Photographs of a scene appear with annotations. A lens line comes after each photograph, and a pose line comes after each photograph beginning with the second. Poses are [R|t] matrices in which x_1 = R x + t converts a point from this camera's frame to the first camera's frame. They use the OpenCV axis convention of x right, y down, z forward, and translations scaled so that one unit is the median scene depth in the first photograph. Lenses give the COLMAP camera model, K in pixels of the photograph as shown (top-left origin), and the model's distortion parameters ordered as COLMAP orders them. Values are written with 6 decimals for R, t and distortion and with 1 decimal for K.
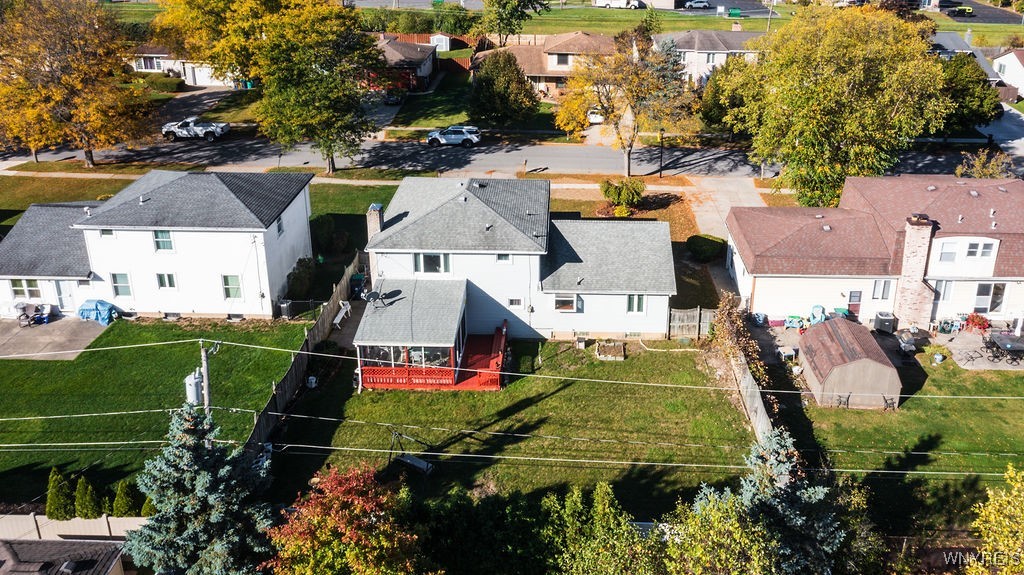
lens RADIAL K [[854.3, 0, 526.8], [0, 854.3, 285.5], [0, 0, 1]] dist [0.003546, 0.003300]
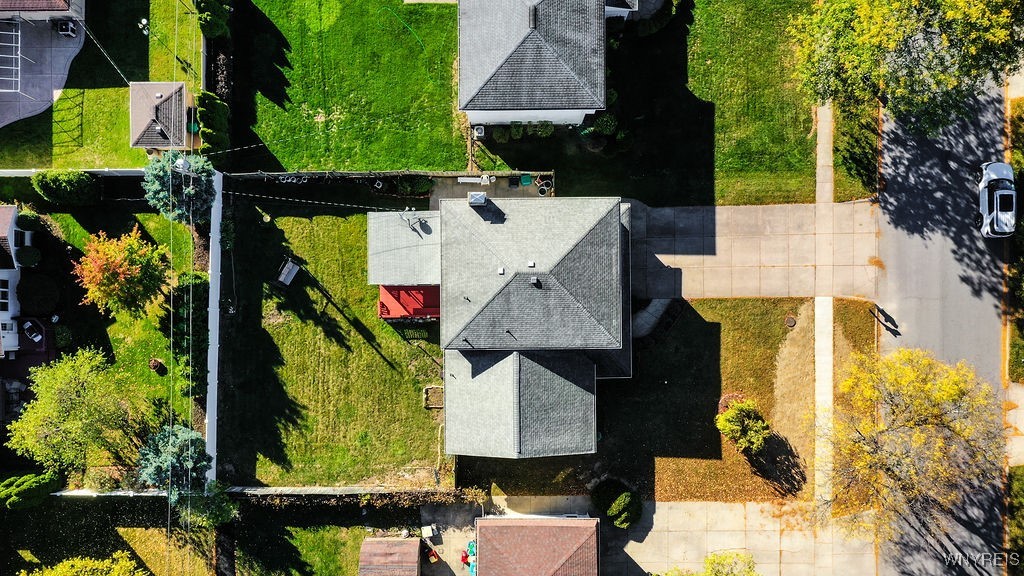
lens RADIAL K [[854.3, 0, 526.8], [0, 854.3, 286.0], [0, 0, 1]] dist [0.003546, 0.003300]
pose [[0.054661, 0.996942, -0.055843, 0.008455], [-0.352323, 0.071586, 0.933137, -1.187857], [0.934281, -0.031331, 0.355158, 0.661366]]
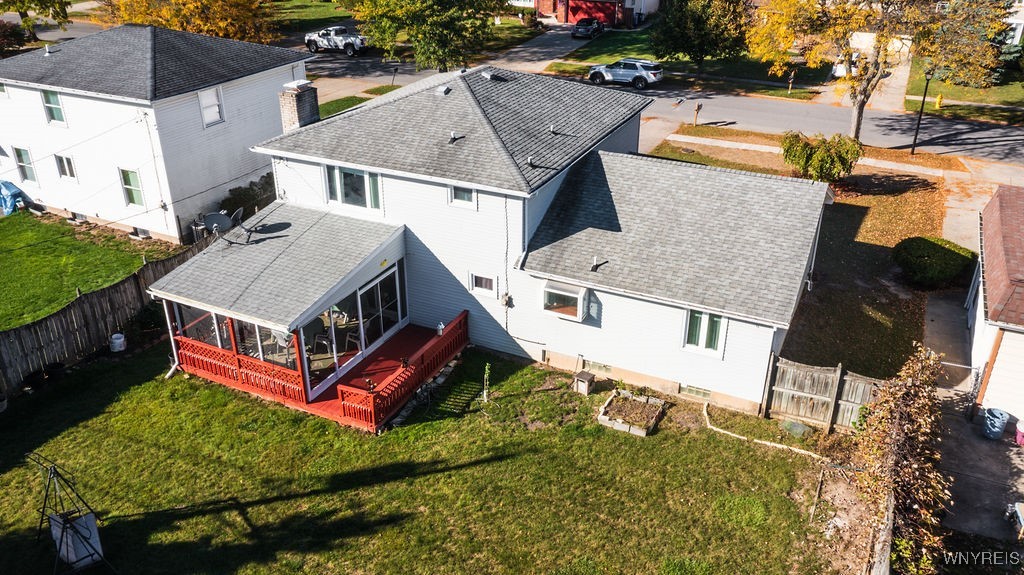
lens RADIAL K [[798.0, 0, 470.1], [0, 798.0, 324.5], [0, 0, 1]] dist [-0.000717, 0.004265]
pose [[0.898285, 0.205080, -0.388621, 0.183368], [-0.182958, 0.978660, 0.093550, -0.000693], [0.399513, -0.012934, 0.916636, 0.521919]]
